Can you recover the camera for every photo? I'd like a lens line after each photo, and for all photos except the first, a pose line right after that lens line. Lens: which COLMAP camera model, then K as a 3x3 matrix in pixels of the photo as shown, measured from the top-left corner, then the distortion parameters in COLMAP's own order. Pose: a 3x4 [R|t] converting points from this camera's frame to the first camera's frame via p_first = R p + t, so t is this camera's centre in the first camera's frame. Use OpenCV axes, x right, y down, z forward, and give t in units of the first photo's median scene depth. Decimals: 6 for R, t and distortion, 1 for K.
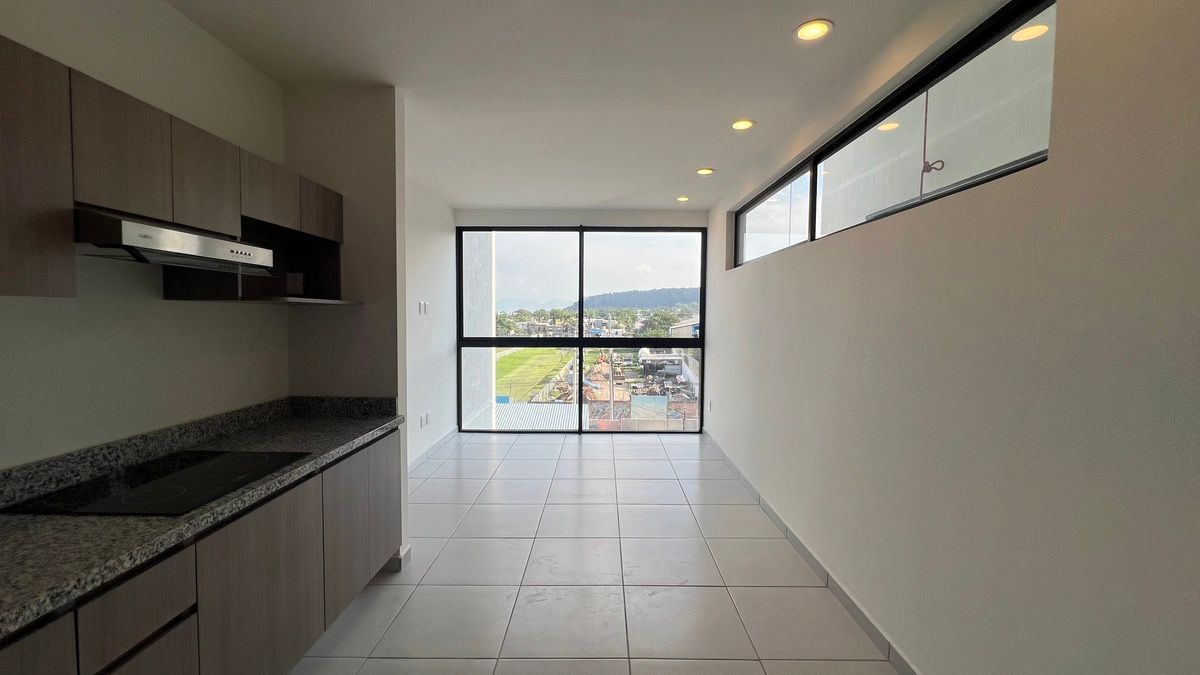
lens RADIAL K [[482.0, 0, 602.1], [0, 482.0, 335.7], [0, 0, 1]] dist [0.000525, -0.000160]
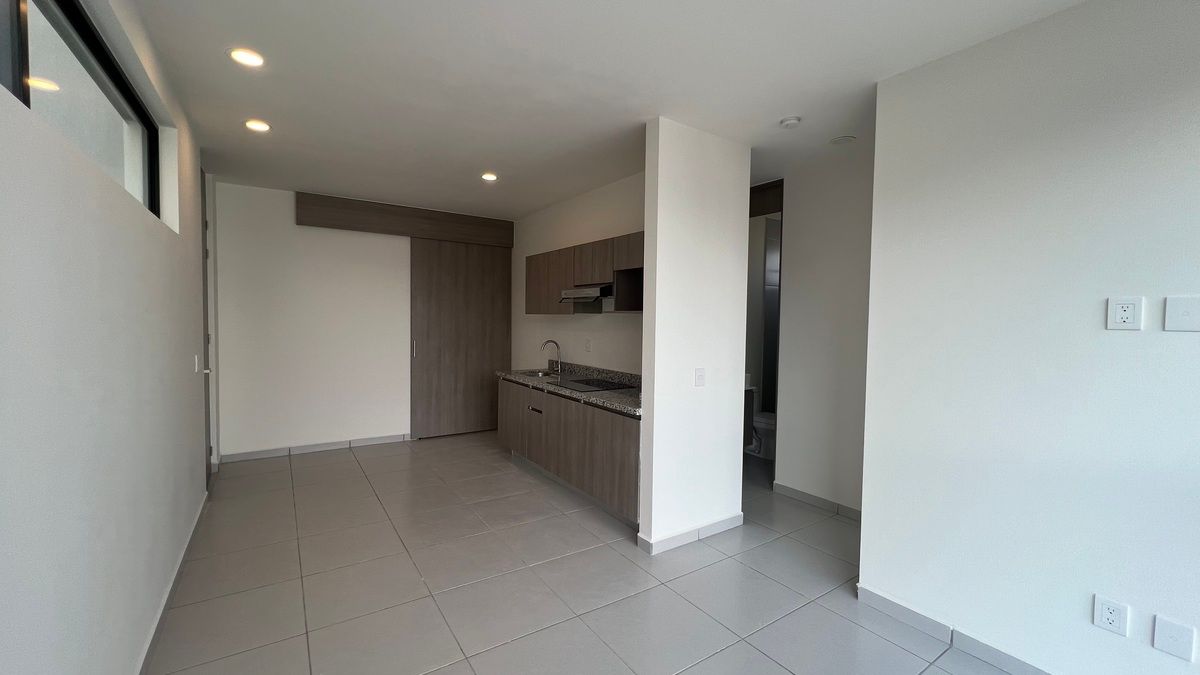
lens RADIAL K [[482.0, 0, 604.1], [0, 482.0, 339.5], [0, 0, 1]] dist [0.000525, -0.000160]
pose [[-0.827644, -0.000103, -0.561254, 0.376465], [-0.049100, 0.996179, 0.072221, -0.099346], [0.559102, 0.087331, -0.824487, 2.447394]]
